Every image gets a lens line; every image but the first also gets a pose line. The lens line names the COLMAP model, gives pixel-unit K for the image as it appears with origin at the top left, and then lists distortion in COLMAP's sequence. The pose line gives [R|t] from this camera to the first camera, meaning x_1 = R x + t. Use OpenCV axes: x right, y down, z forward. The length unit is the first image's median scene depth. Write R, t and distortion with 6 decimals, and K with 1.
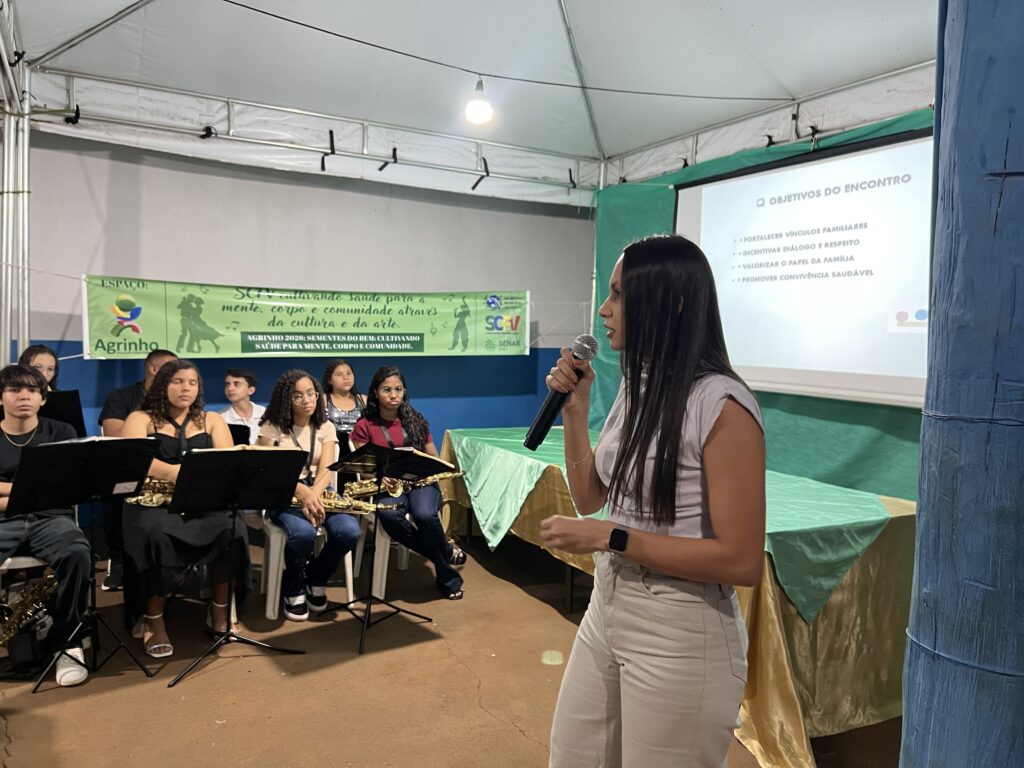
lens RADIAL K [[776.1, 0, 518.8], [0, 776.1, 391.6], [0, 0, 1]] dist [0.045223, -0.061633]
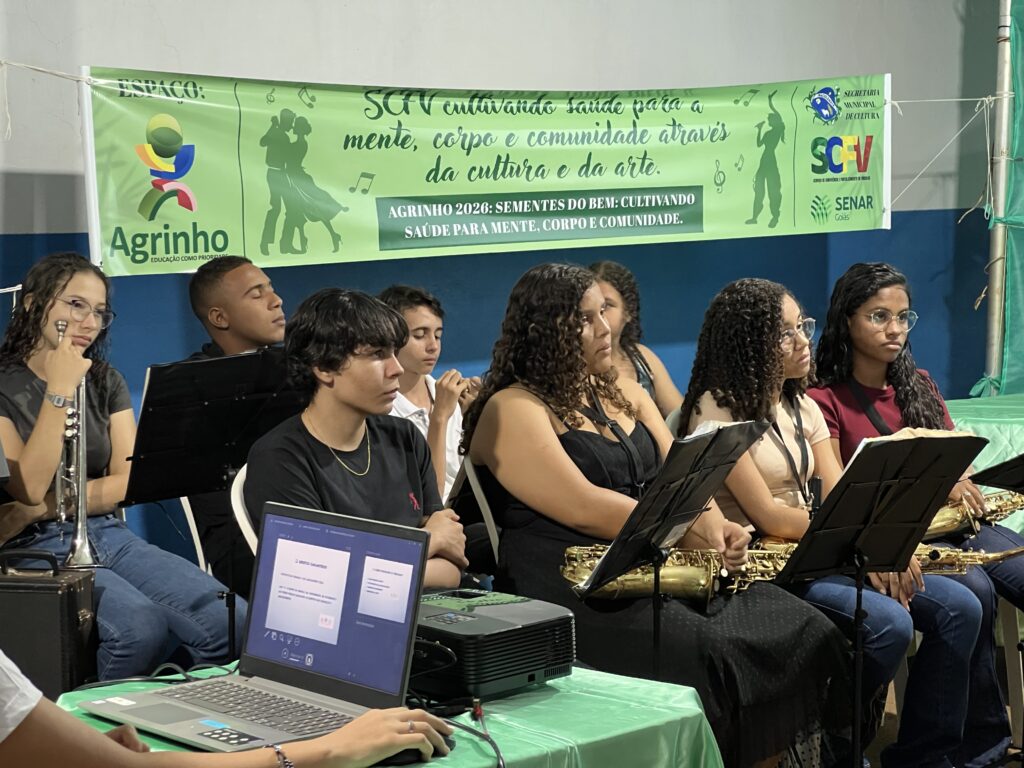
lens RADIAL K [[2312.6, 0, 513.6], [0, 2312.6, 383.6], [0, 0, 1]] dist [0.211946, 0.000000]
pose [[0.970342, -0.055789, 0.235209, -0.578197], [0.052502, 0.998416, 0.020217, -0.000162], [-0.235964, -0.007268, 0.971735, -0.201021]]
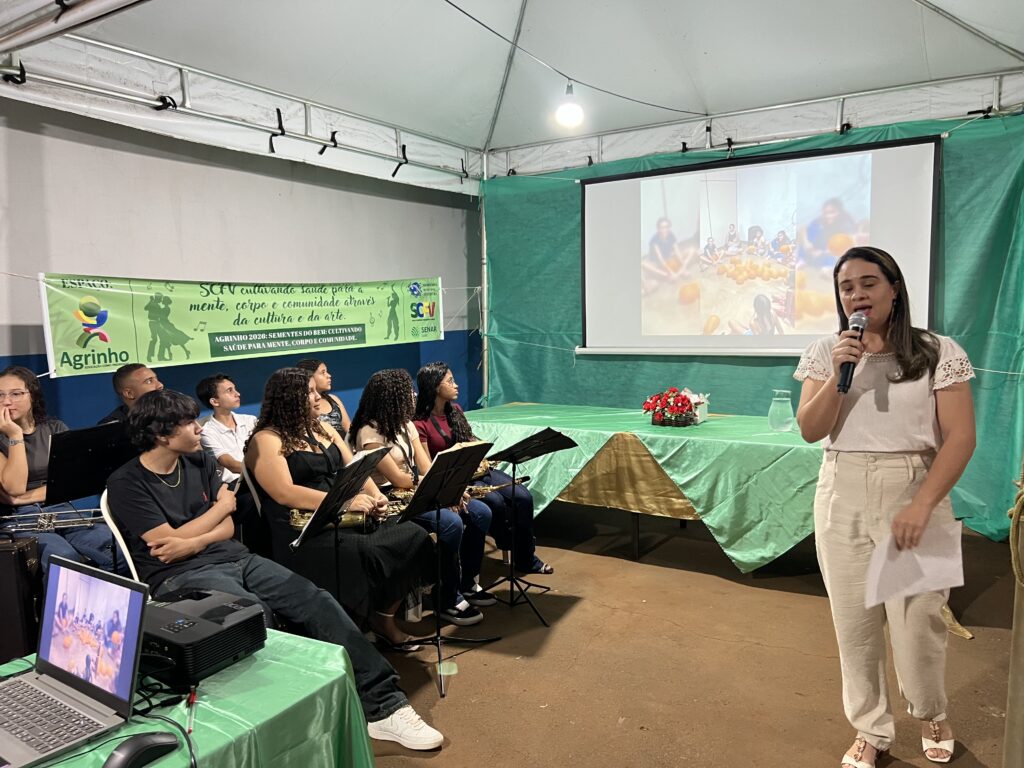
lens RADIAL K [[776.1, 0, 512.9], [0, 776.1, 390.0], [0, 0, 1]] dist [0.045223, -0.061633]
pose [[0.878988, -0.095522, 0.467178, -0.471897], [0.083641, 0.995426, 0.046161, -0.024670], [-0.469451, -0.001500, 0.882957, 0.058818]]
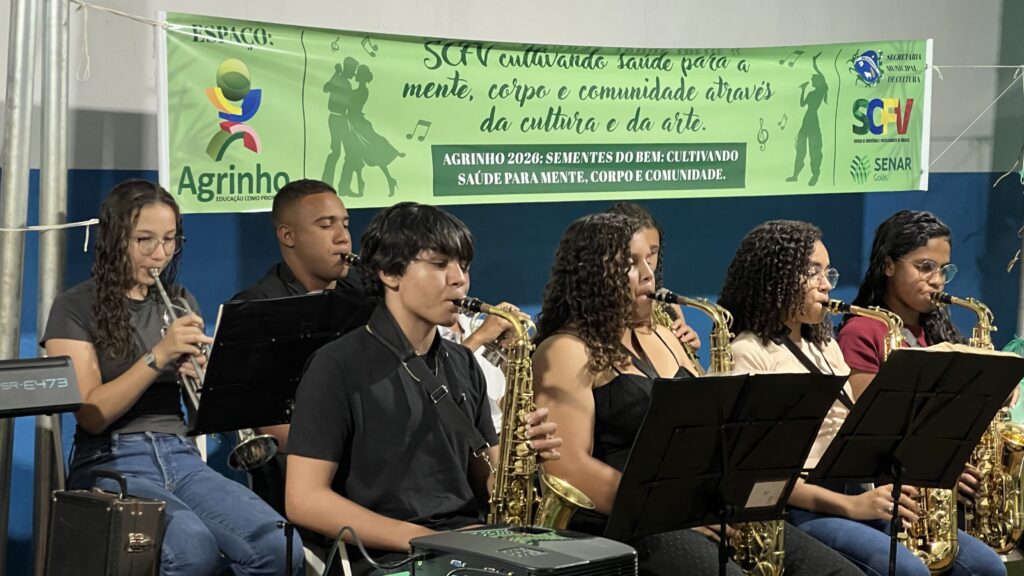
lens RADIAL K [[2334.8, 0, 502.5], [0, 2334.8, 288.3], [0, 0, 1]] dist [0.198185, 0.000000]
pose [[0.974054, -0.018519, 0.225557, -0.606361], [0.018082, 0.999828, 0.004006, -0.003607], [-0.225592, 0.000176, 0.974222, -0.243012]]
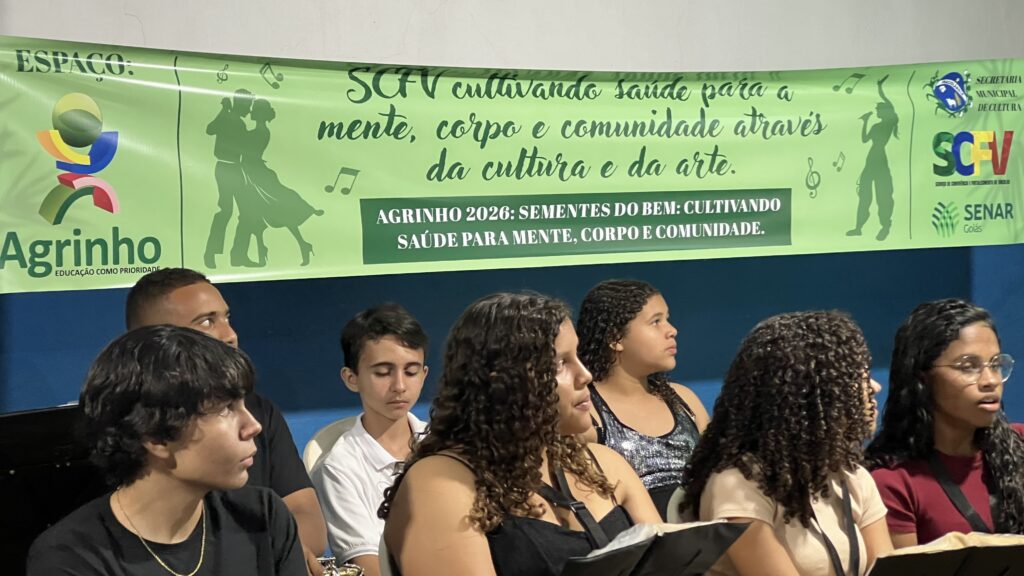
lens RADIAL K [[2334.8, 0, 528.9], [0, 2334.8, 261.3], [0, 0, 1]] dist [0.198185, 0.000000]
pose [[0.989223, -0.028321, 0.143652, -0.429549], [0.033631, 0.998833, -0.034672, -0.013152], [-0.142502, 0.039130, 0.989021, 0.003417]]
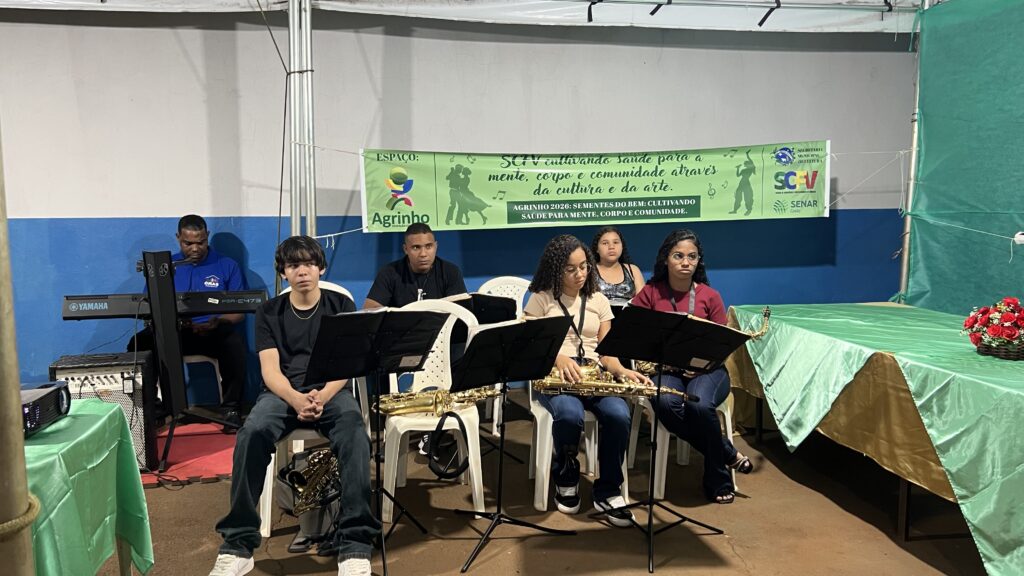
lens RADIAL K [[773.6, 0, 500.3], [0, 773.6, 289.7], [0, 0, 1]] dist [0.087440, -0.131676]
pose [[0.938785, 0.002080, -0.344498, -0.034500], [0.008489, 0.999539, 0.029167, 0.004187], [0.344400, -0.030306, 0.938334, 0.098418]]
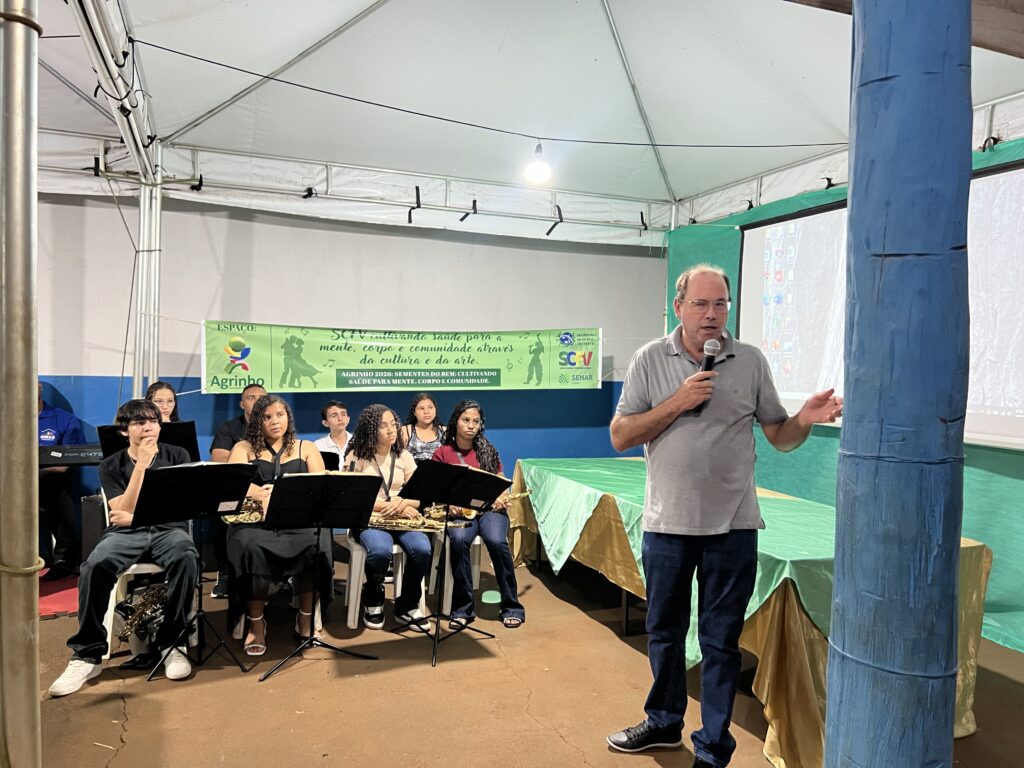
lens RADIAL K [[776.1, 0, 517.4], [0, 776.1, 389.6], [0, 0, 1]] dist [0.045223, -0.061633]
pose [[0.991075, 0.000265, -0.133302, 0.048082], [-0.005742, 0.999155, -0.040707, -0.003477], [0.133179, 0.041109, 0.990239, -0.061506]]
